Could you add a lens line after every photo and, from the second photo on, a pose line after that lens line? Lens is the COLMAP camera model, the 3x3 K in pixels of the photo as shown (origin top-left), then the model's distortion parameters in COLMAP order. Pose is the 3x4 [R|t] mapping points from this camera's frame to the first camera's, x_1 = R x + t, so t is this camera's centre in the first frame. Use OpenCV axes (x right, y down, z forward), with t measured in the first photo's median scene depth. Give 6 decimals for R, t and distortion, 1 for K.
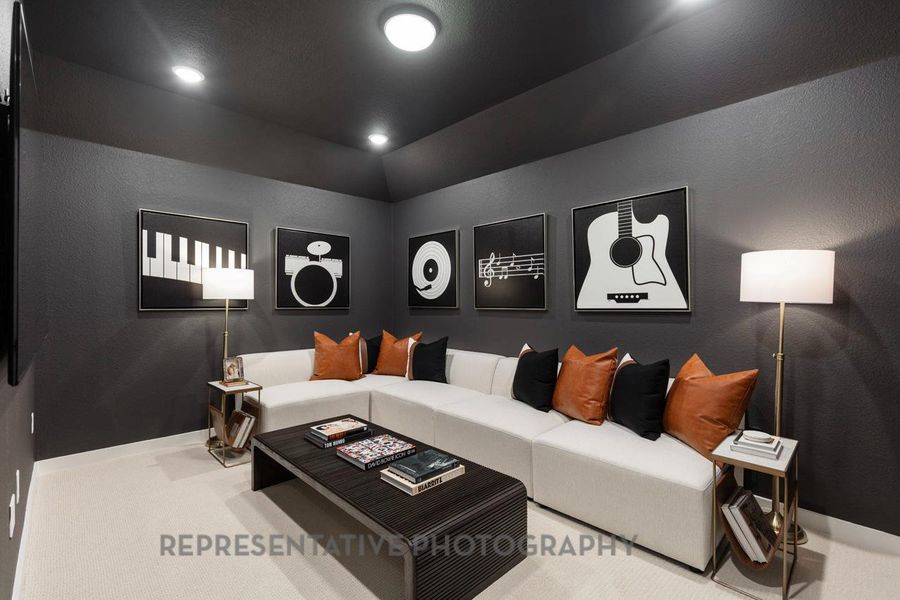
lens RADIAL K [[403.2, 0, 449.1], [0, 403.2, 311.9], [0, 0, 1]] dist [0.000607, 0.000201]
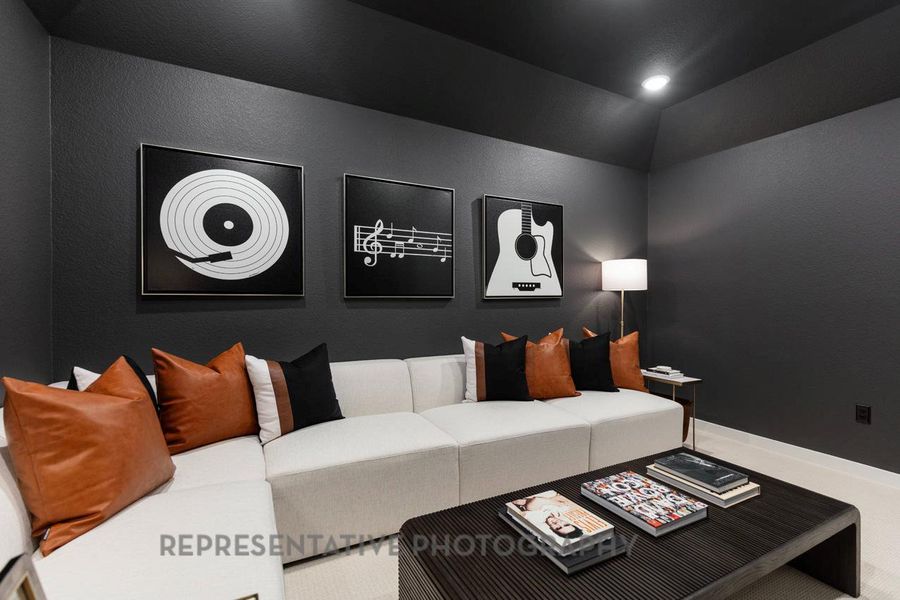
lens RADIAL K [[403.2, 0, 449.1], [0, 403.2, 311.9], [0, 0, 1]] dist [0.000607, 0.000201]
pose [[0.283961, -0.040921, 0.957962, -0.622933], [0.011578, 0.999162, 0.039248, -0.008664], [-0.958766, -0.000053, 0.284197, 0.747805]]
